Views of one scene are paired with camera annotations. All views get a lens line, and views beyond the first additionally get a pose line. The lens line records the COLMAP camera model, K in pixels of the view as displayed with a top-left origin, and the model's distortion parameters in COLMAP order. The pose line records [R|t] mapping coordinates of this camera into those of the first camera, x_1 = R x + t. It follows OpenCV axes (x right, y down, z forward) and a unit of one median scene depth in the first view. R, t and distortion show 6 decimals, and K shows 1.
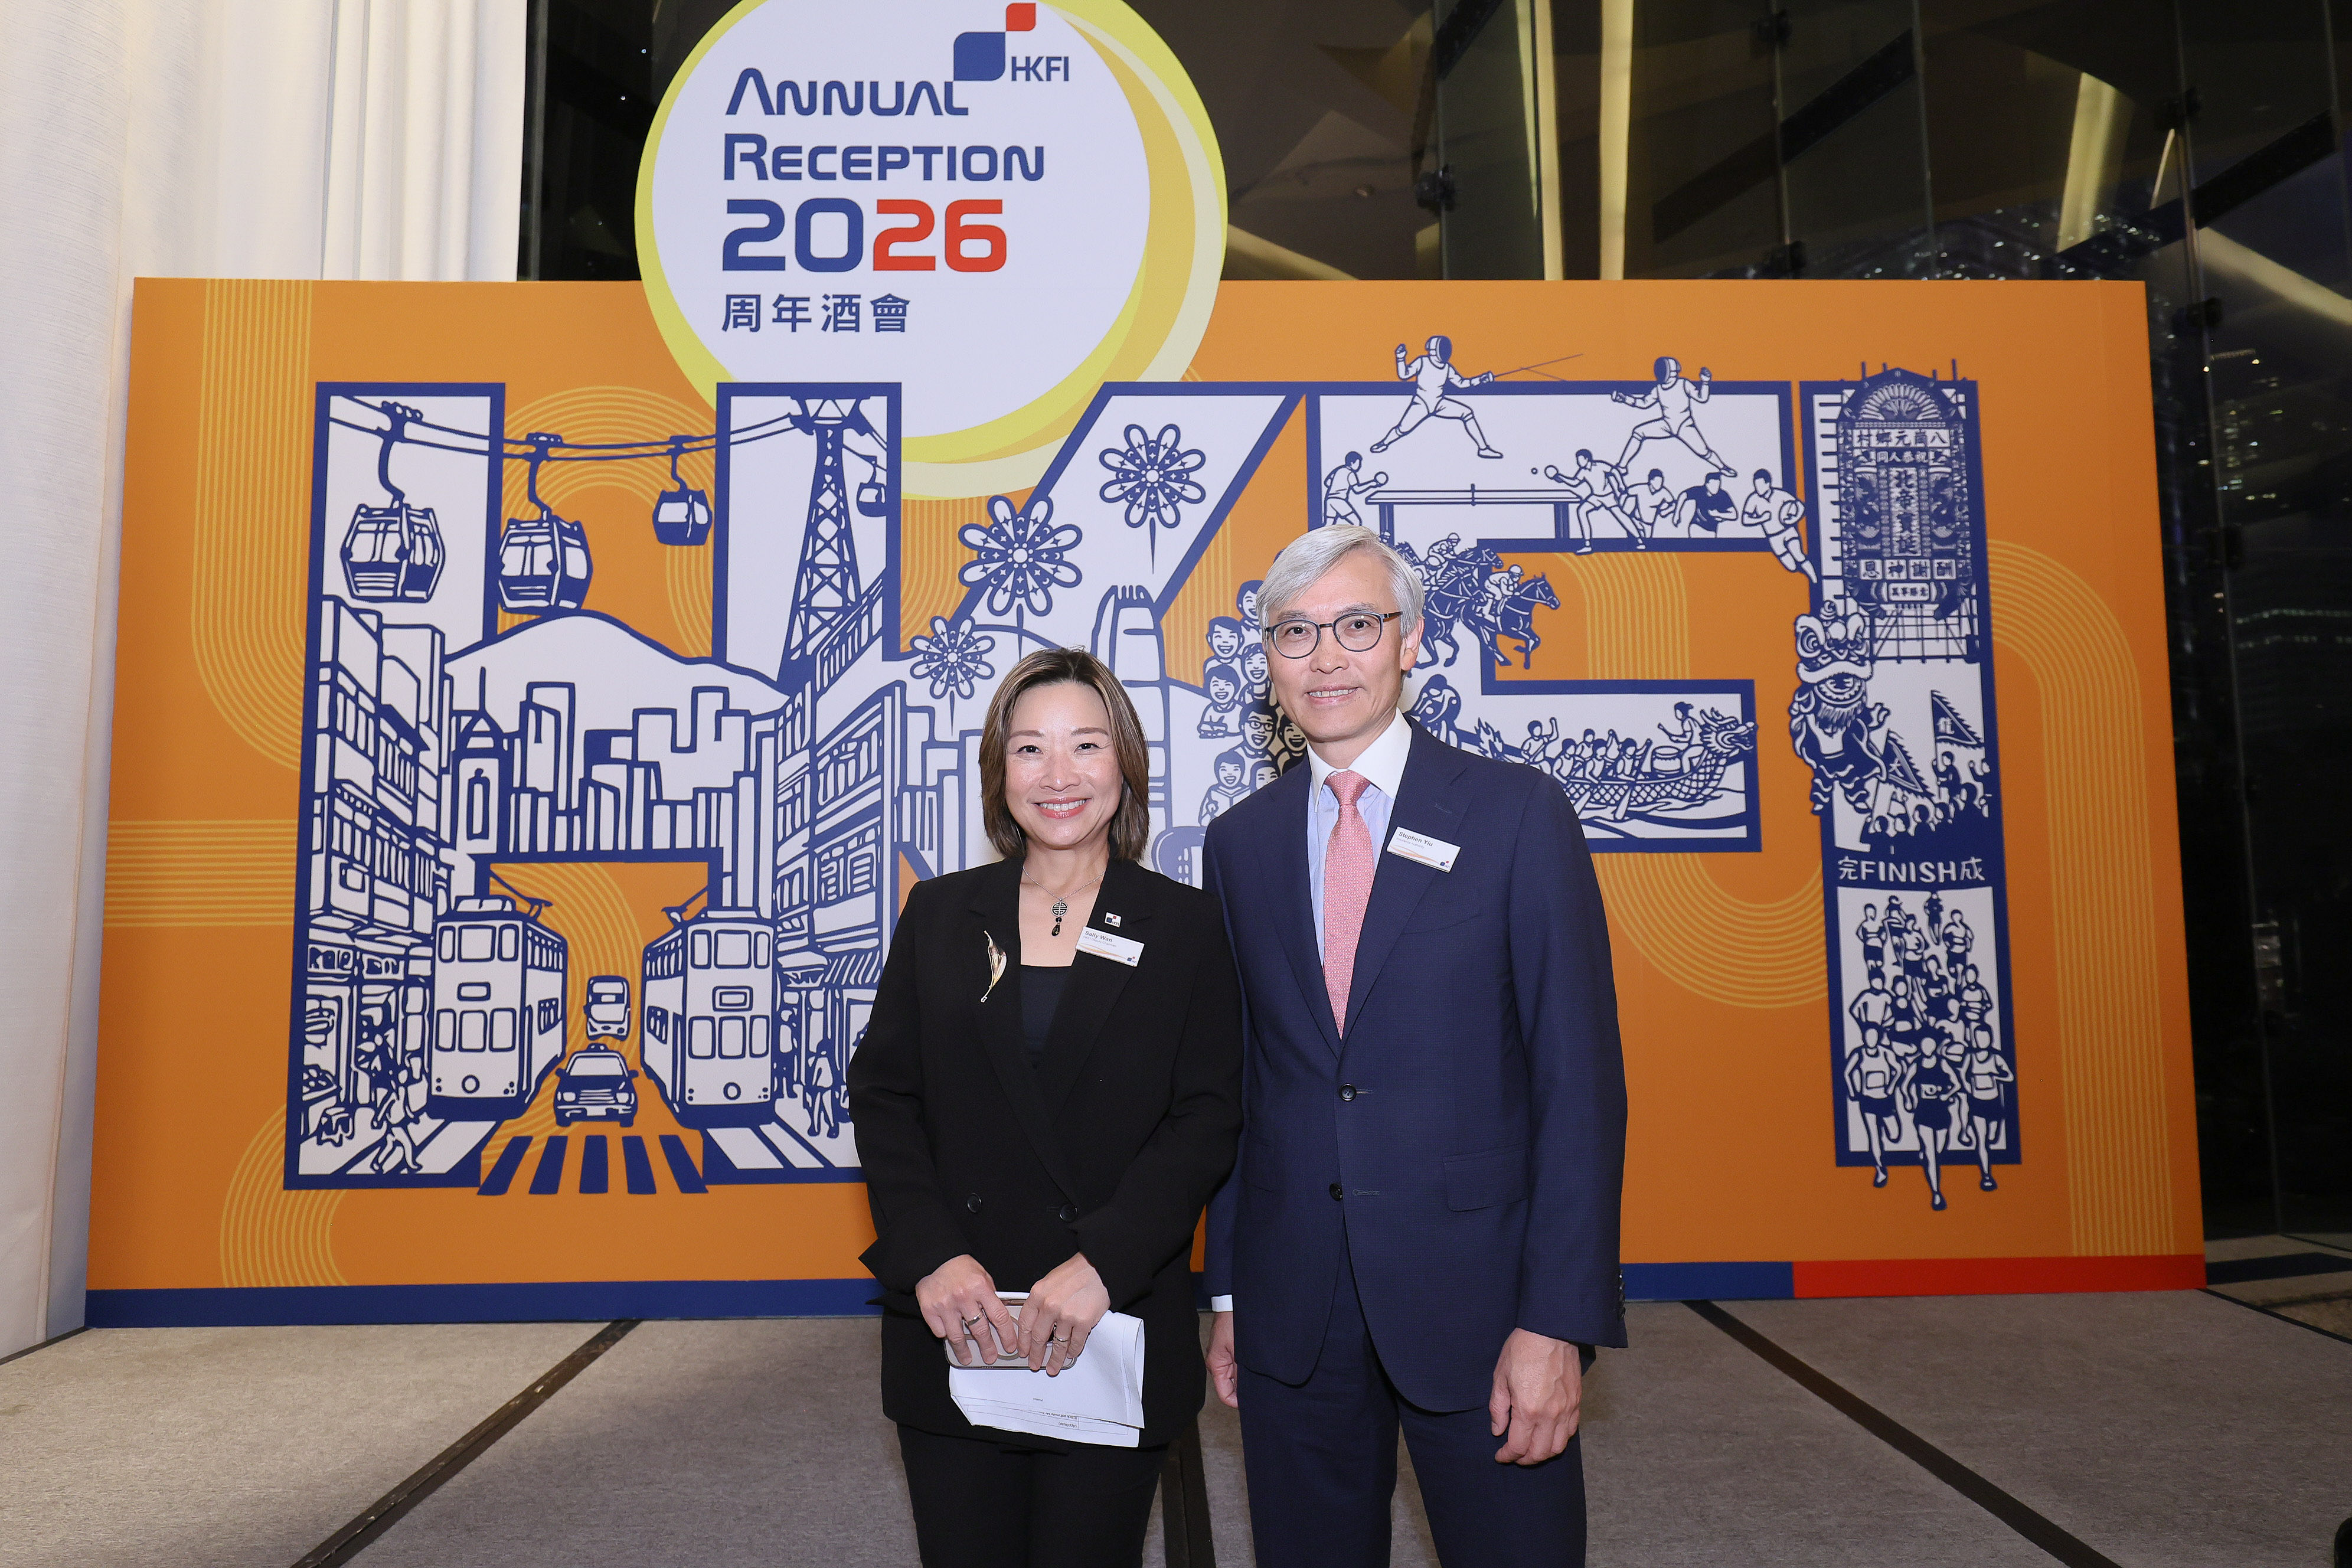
lens RADIAL K [[1408.8, 0, 1163.9], [0, 1408.8, 795.2], [0, 0, 1]] dist [0.001694, -0.003372]
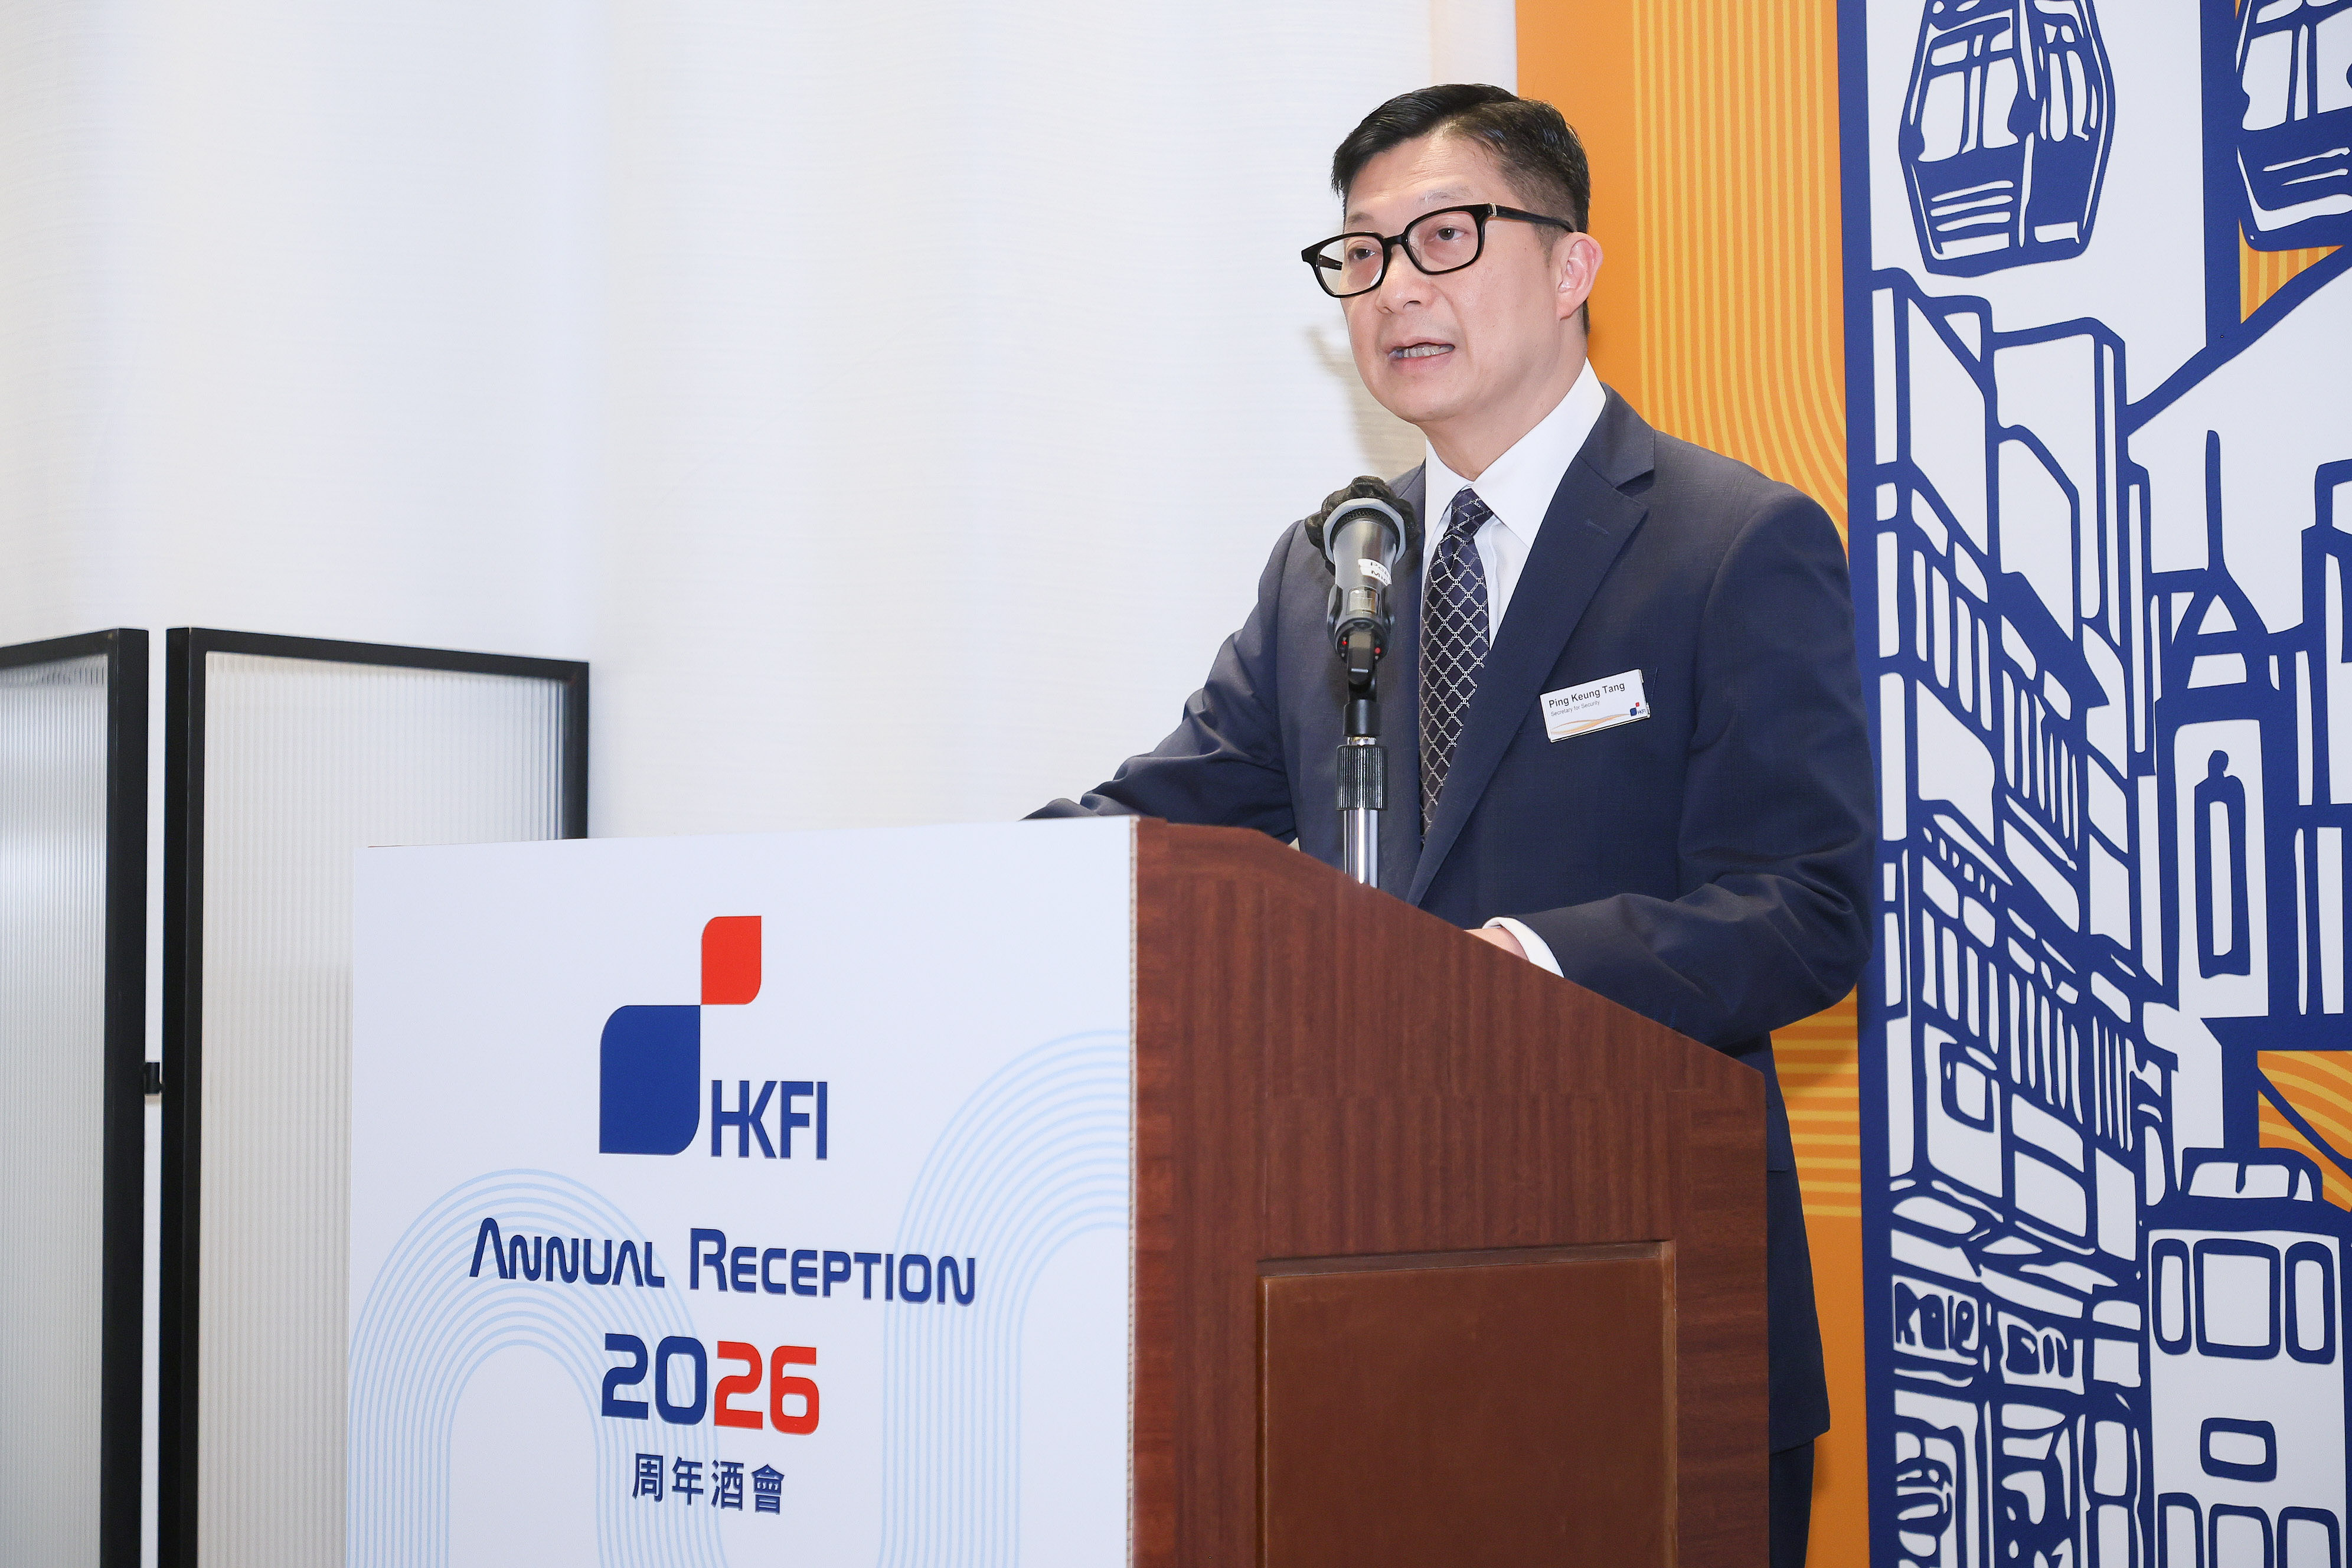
lens RADIAL K [[4631.2, 0, 1177.8], [0, 4631.2, 794.2], [0, 0, 1]] dist [0.027483, 0.000000]
pose [[0.514132, -0.034838, -0.857003, 0.287298], [0.081696, 0.996621, 0.008498, -0.036702], [0.853811, -0.074383, 0.515241, 0.248445]]
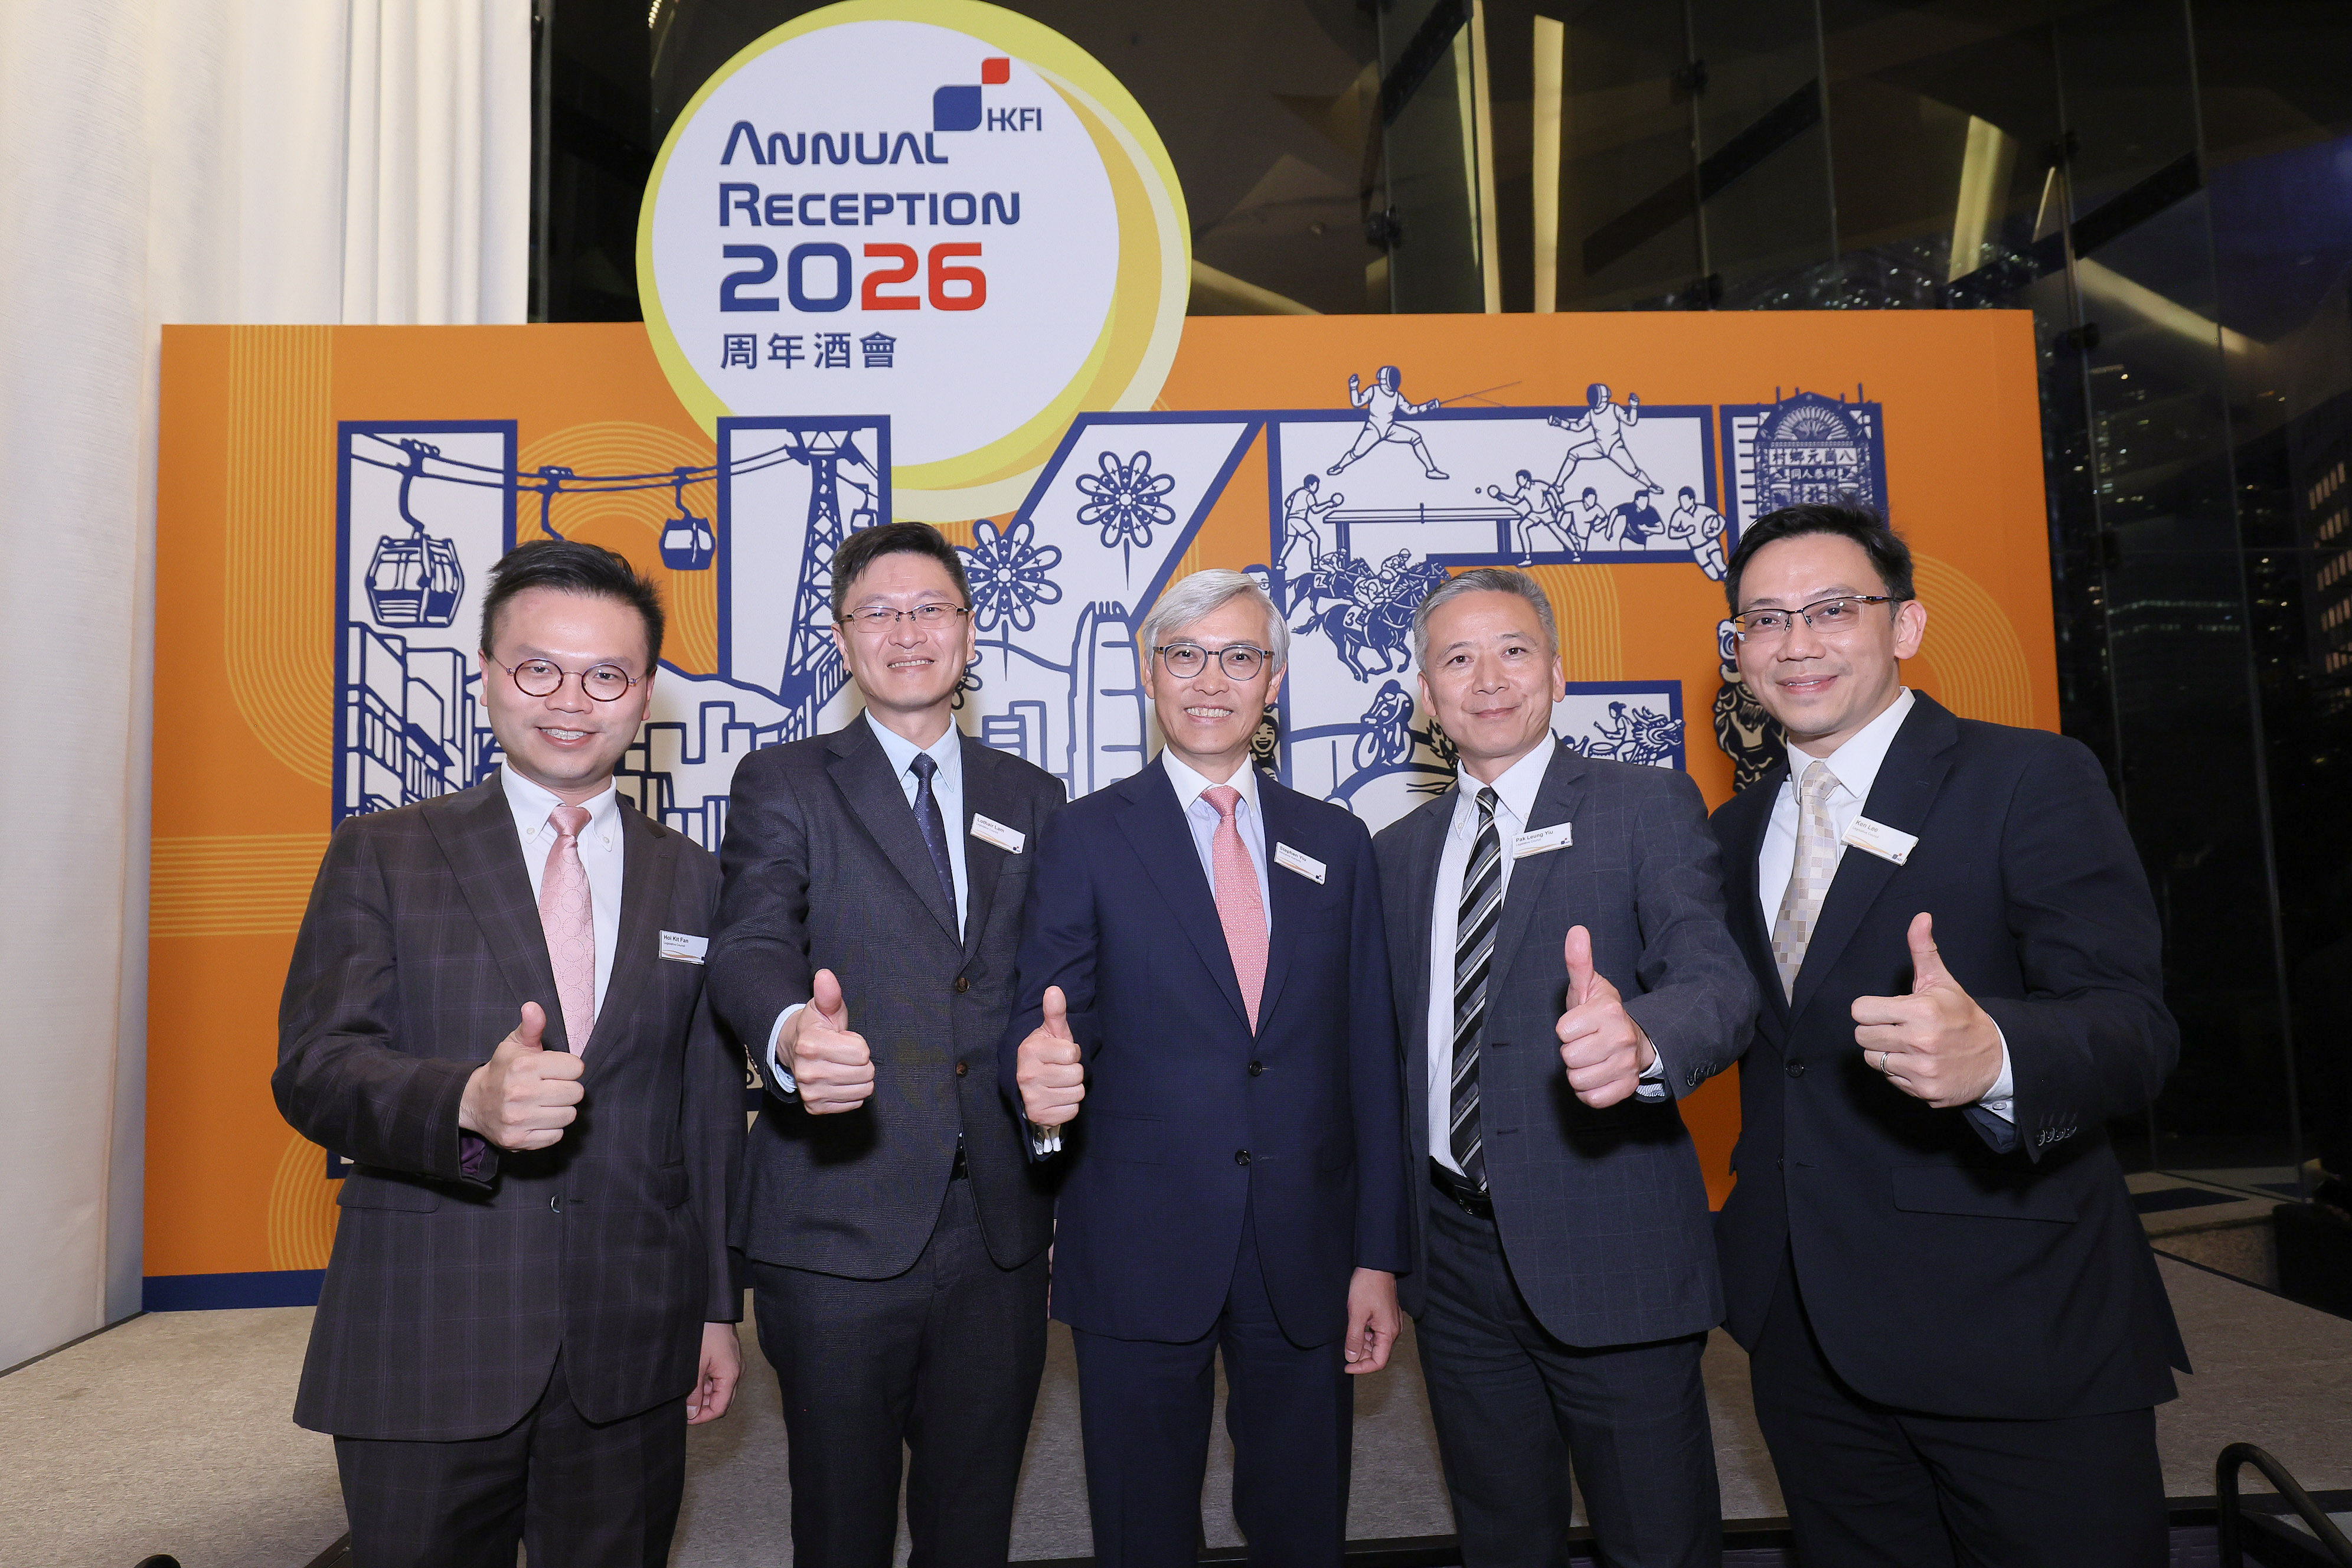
lens RADIAL K [[1292.1, 0, 1169.3], [0, 1292.1, 804.6], [0, 0, 1]] dist [-0.001932, -0.001047]
pose [[0.999633, -0.017282, 0.020851, 0.000364], [0.016966, 0.999740, 0.015206, -0.007898], [-0.021109, -0.014846, 0.999667, 0.008323]]
